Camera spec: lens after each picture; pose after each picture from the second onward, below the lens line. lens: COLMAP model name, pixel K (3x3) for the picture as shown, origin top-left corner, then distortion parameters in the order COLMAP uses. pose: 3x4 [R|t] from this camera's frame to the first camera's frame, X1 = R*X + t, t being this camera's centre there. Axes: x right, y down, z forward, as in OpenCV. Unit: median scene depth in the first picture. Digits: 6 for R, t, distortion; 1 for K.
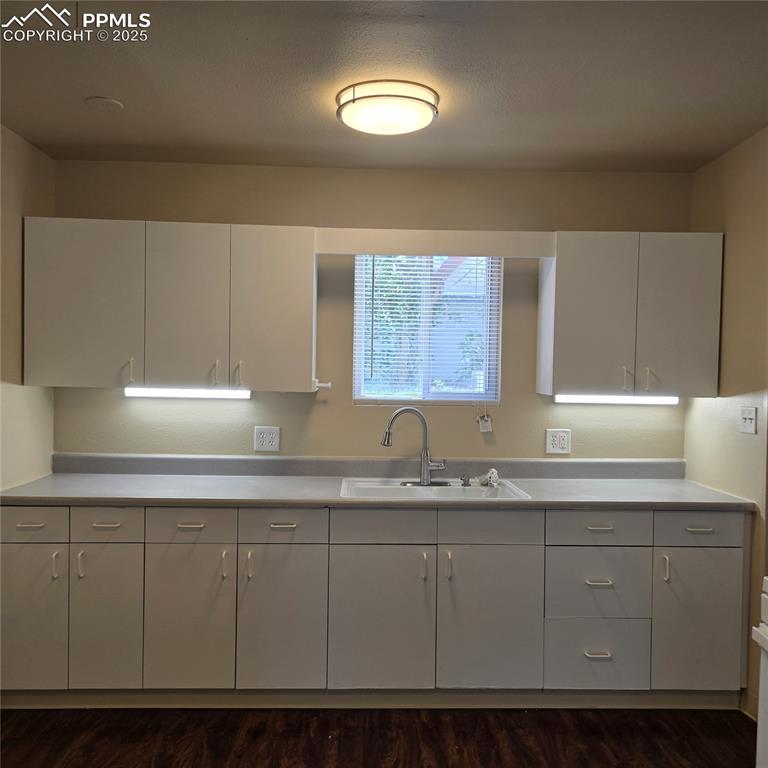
lens RADIAL K [[687.7, 0, 382.5], [0, 687.7, 387.5], [0, 0, 1]] dist [0.055358, -0.058220]
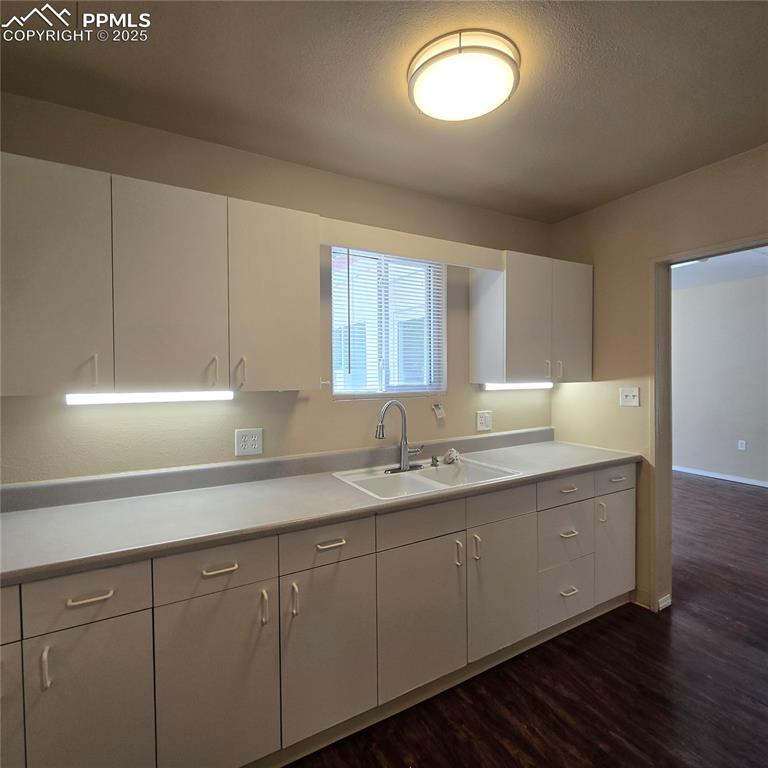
lens RADIAL K [[419.2, 0, 387.2], [0, 419.2, 382.7], [0, 0, 1]] dist [-0.002376, -0.000753]
pose [[0.885122, -0.032933, 0.464193, -0.269639], [0.032236, 0.999436, 0.009438, -0.005086], [-0.464242, 0.006610, 0.885684, 0.419097]]
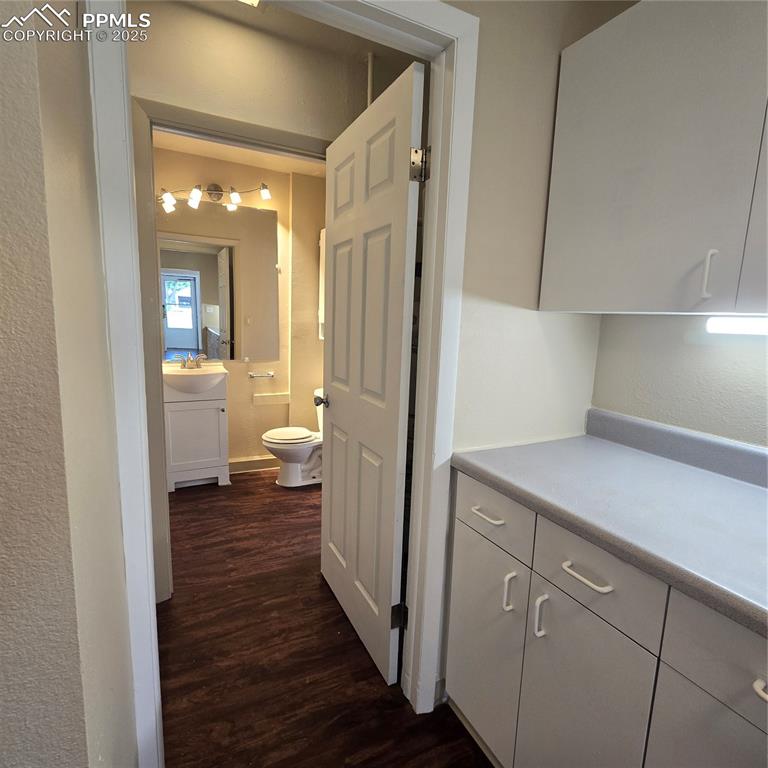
lens RADIAL K [[419.2, 0, 382.7], [0, 419.2, 382.7], [0, 0, 1]] dist [-0.002376, -0.000753]
pose [[0.414124, 0.136588, -0.899914, -0.167900], [-0.038147, 0.990413, 0.132770, 0.017850], [0.909421, -0.020654, 0.415364, 0.614015]]
